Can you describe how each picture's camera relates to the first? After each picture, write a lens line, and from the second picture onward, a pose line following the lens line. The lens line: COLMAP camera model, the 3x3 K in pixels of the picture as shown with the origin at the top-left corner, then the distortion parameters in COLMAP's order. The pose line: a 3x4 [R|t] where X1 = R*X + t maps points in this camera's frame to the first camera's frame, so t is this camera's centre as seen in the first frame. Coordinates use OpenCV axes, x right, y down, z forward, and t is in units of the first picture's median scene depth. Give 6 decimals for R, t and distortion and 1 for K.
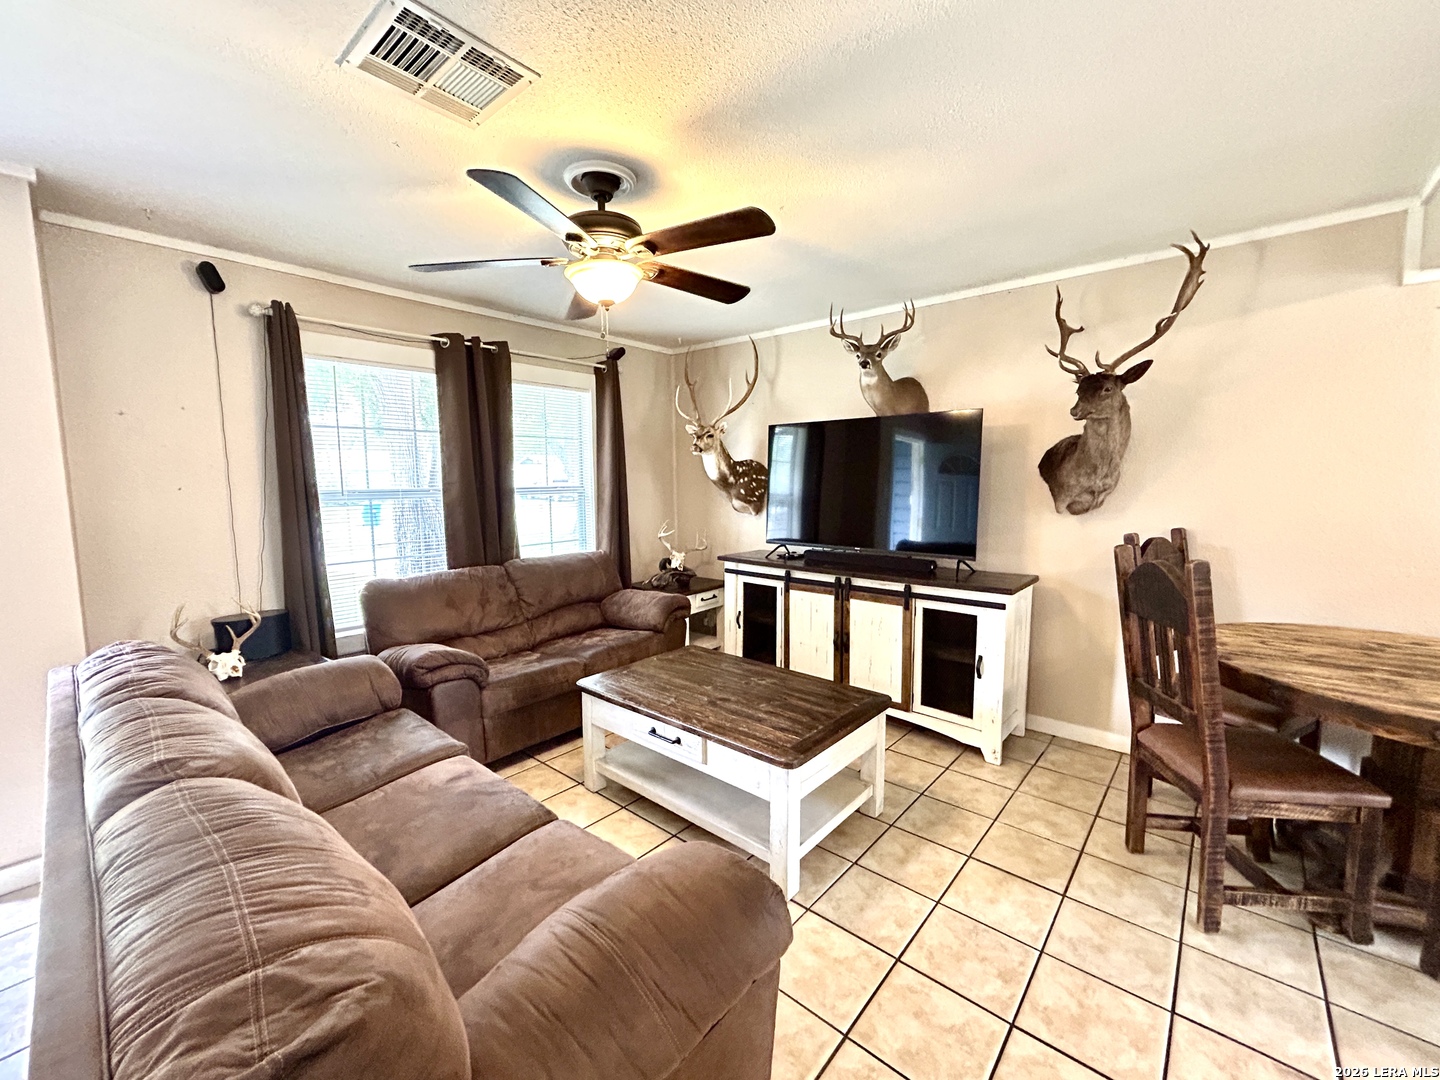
lens RADIAL K [[588.1, 0, 719.2], [0, 588.1, 537.0], [0, 0, 1]] dist [-0.002350, 0.001415]
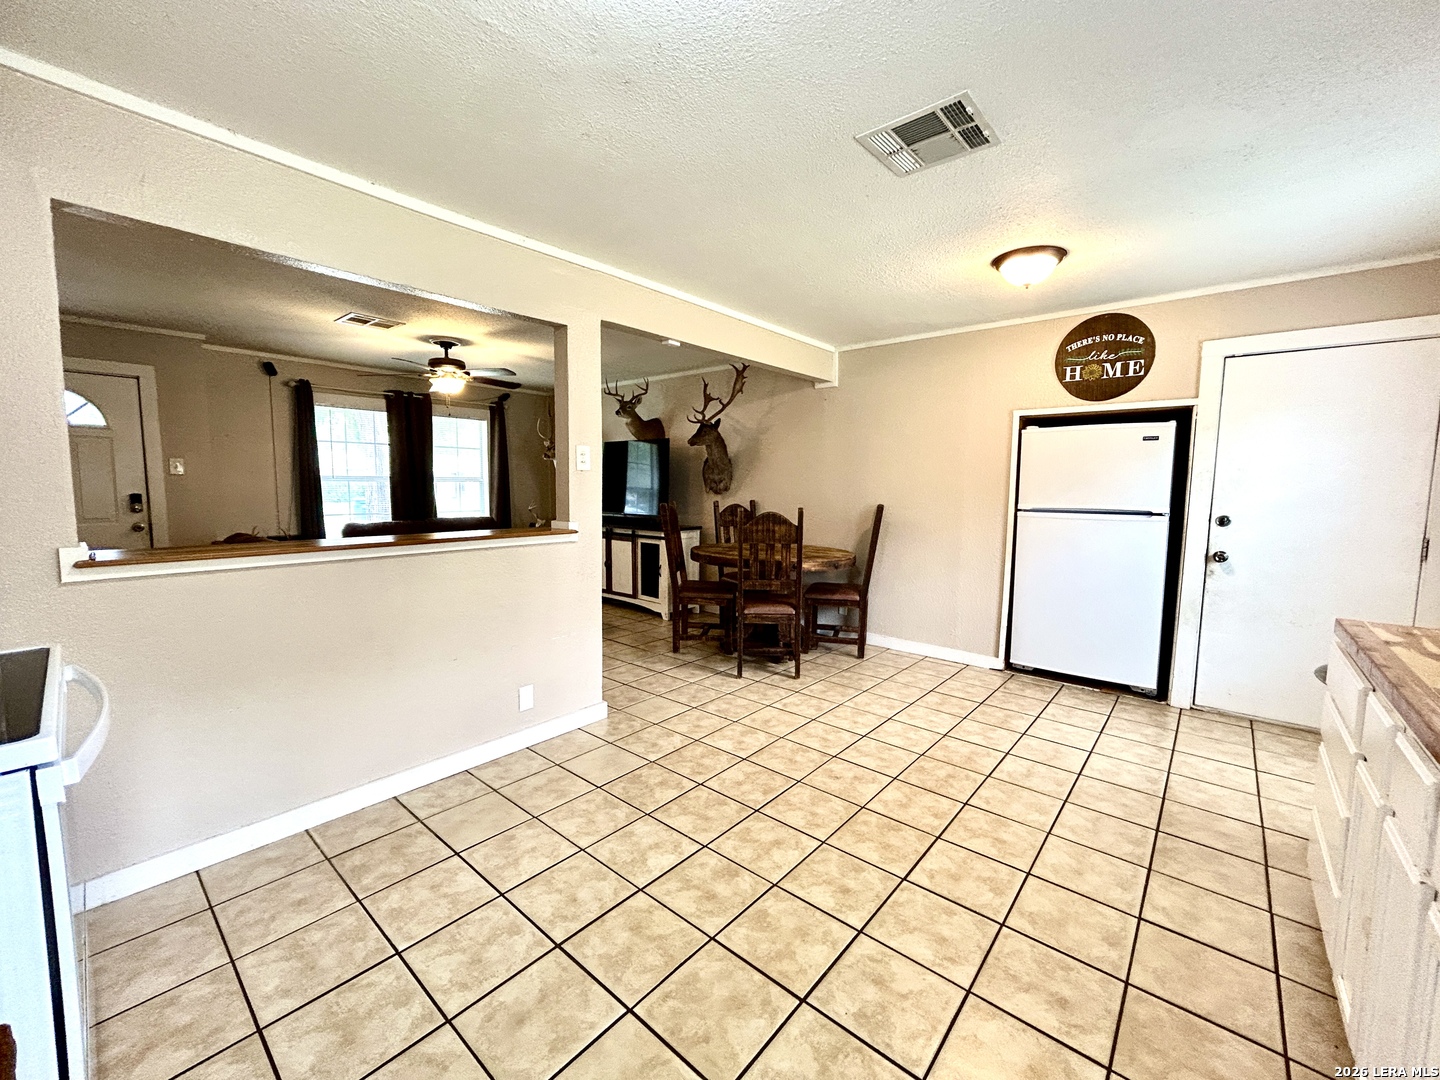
lens RADIAL K [[588.1, 0, 720.3], [0, 588.1, 536.7], [0, 0, 1]] dist [-0.002350, 0.001415]
pose [[0.999807, 0.015459, 0.012158, 0.526507], [-0.015331, 0.999826, -0.010594, 0.107468], [-0.012320, 0.010405, 0.999870, -0.812846]]
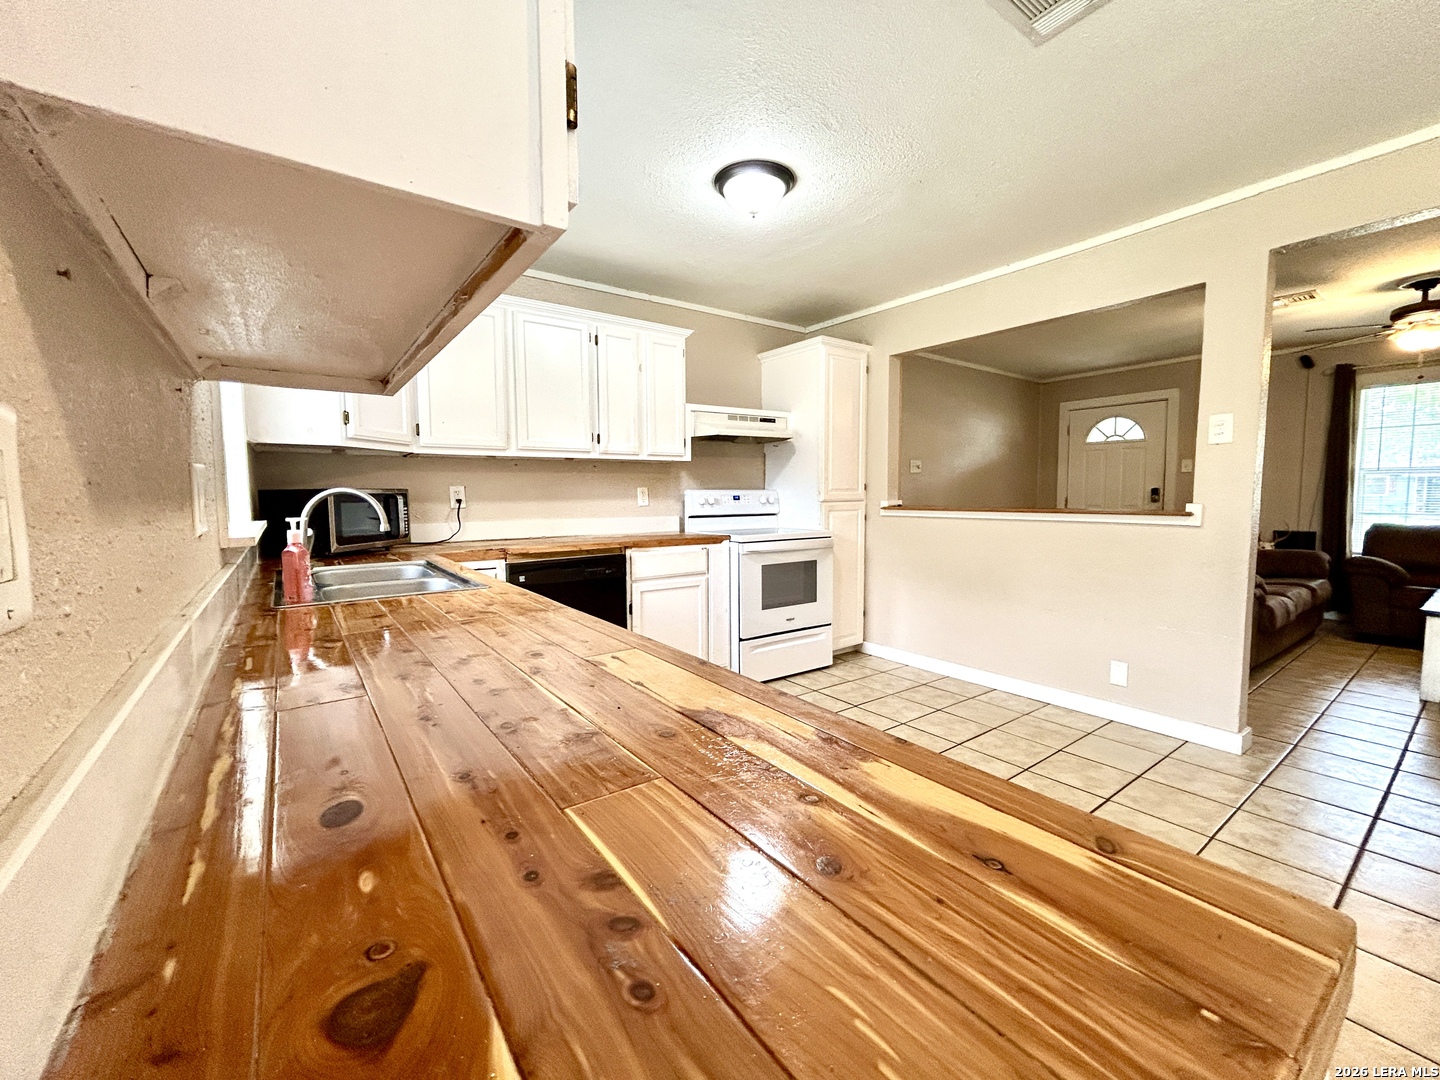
lens RADIAL K [[588.1, 0, 717.3], [0, 588.1, 536.8], [0, 0, 1]] dist [-0.002350, 0.001415]
pose [[-0.218856, 0.081609, -0.972338, 1.228523], [-0.091120, 0.990432, 0.103637, 0.099389], [0.971493, 0.111281, -0.209326, -0.368960]]
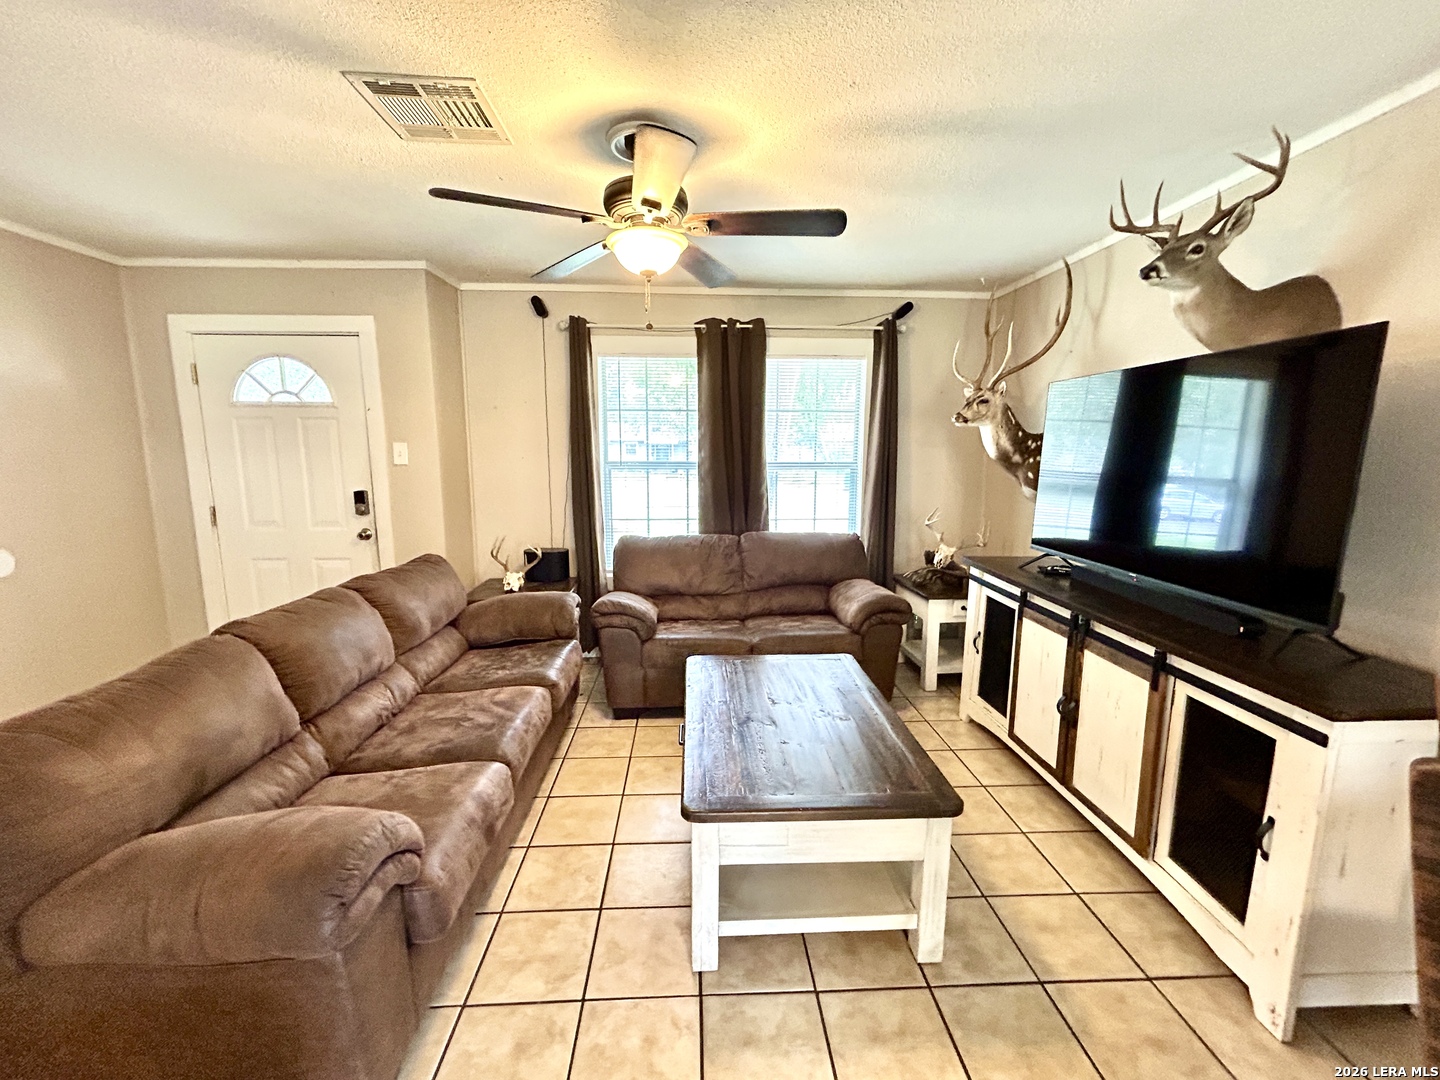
lens RADIAL K [[588.1, 0, 720.9], [0, 588.1, 537.1], [0, 0, 1]] dist [-0.002350, 0.001415]
pose [[0.693221, 0.117129, -0.711144, 0.381861], [-0.081471, 0.993117, 0.084153, -0.038231], [0.716105, -0.000399, 0.697992, 0.256305]]
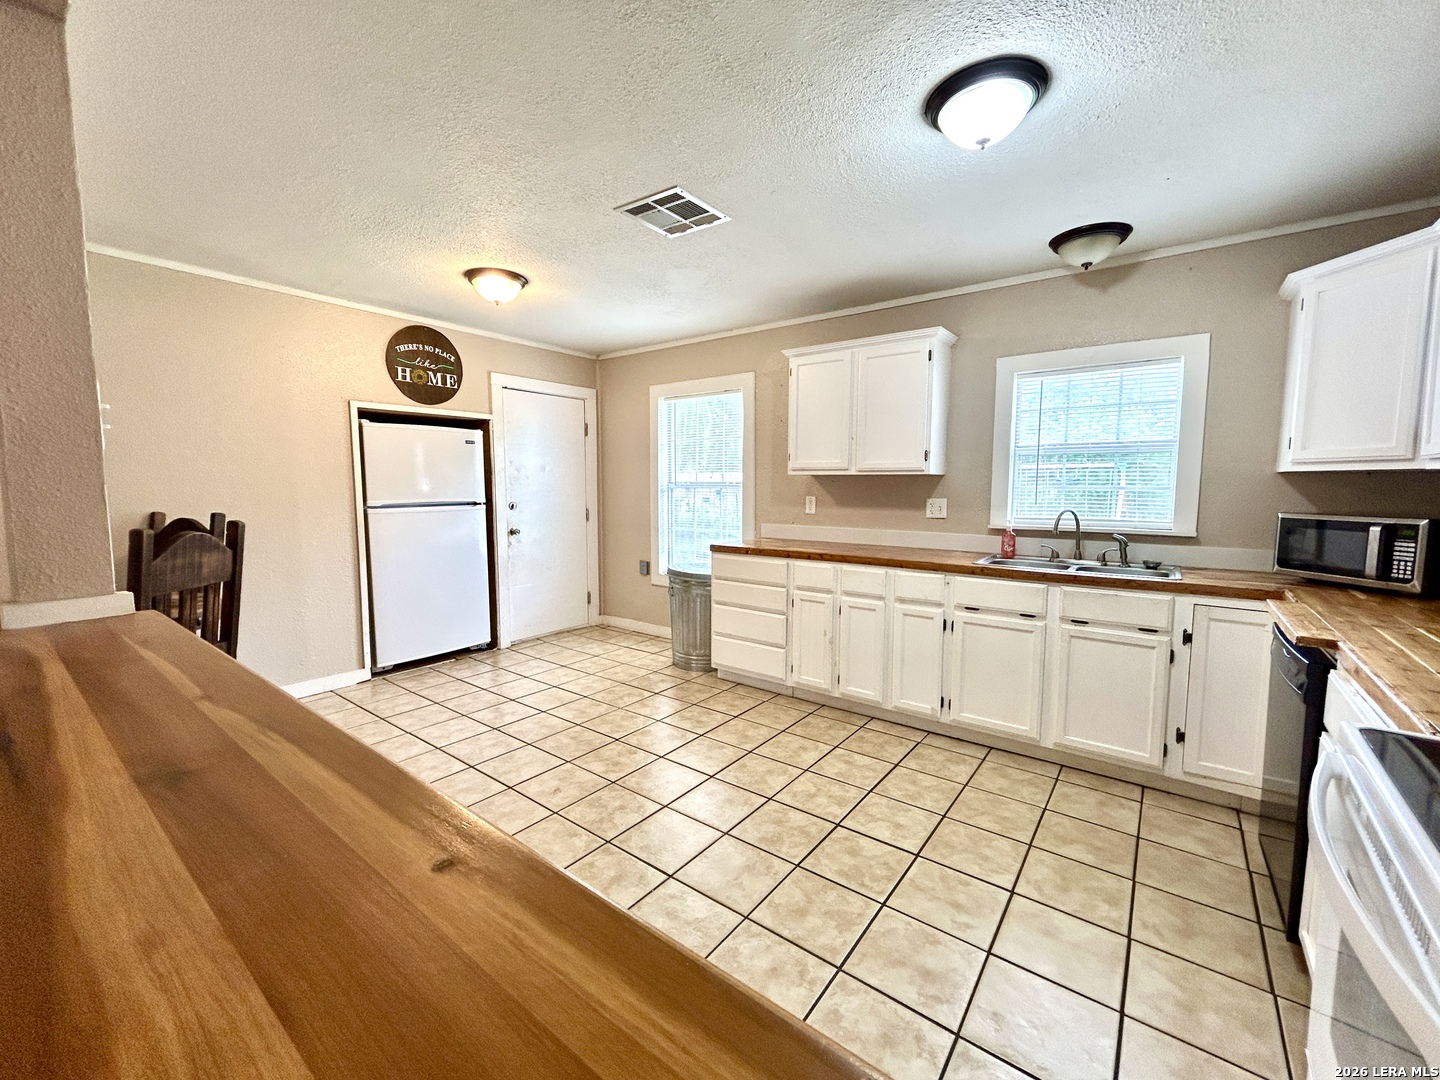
lens RADIAL K [[588.1, 0, 721.0], [0, 588.1, 539.3], [0, 0, 1]] dist [-0.002350, 0.001415]
pose [[-0.068631, -0.089681, 0.993603, -0.031884], [0.099068, 0.990416, 0.096236, 0.050280], [-0.992711, 0.105039, -0.059089, -0.226646]]
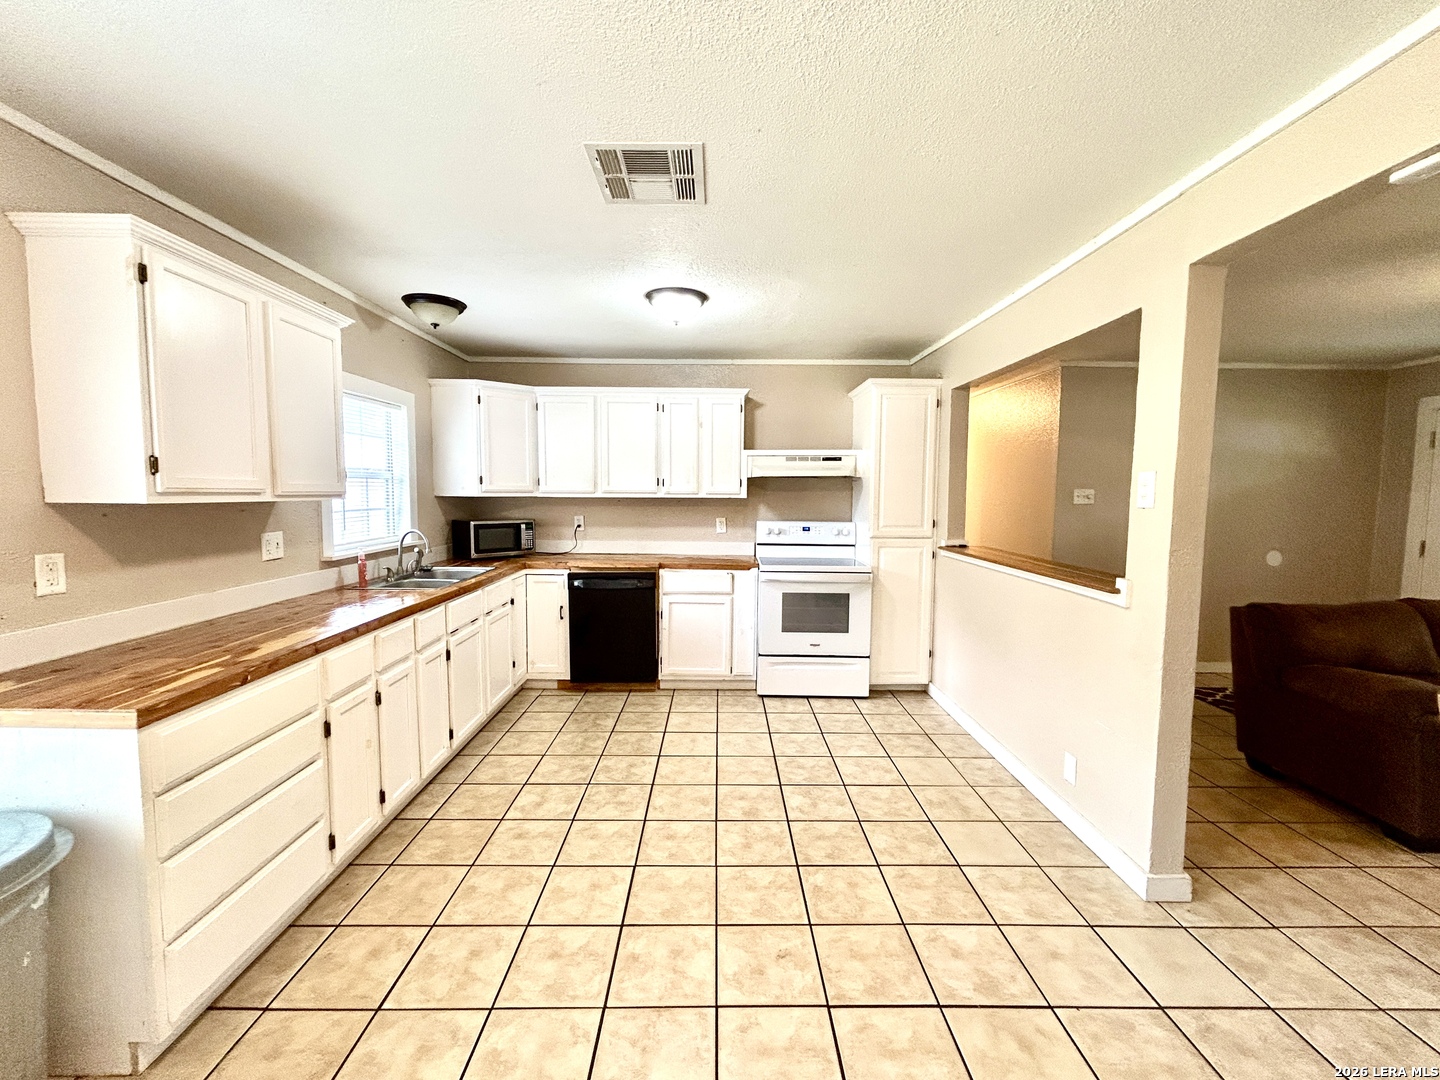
lens RADIAL K [[588.1, 0, 721.7], [0, 588.1, 536.9], [0, 0, 1]] dist [-0.002350, 0.001415]
pose [[-0.747243, 0.052248, -0.662494, 1.067701], [-0.071031, 0.984914, 0.157793, -0.037734], [0.660744, 0.164968, -0.732259, 0.260576]]
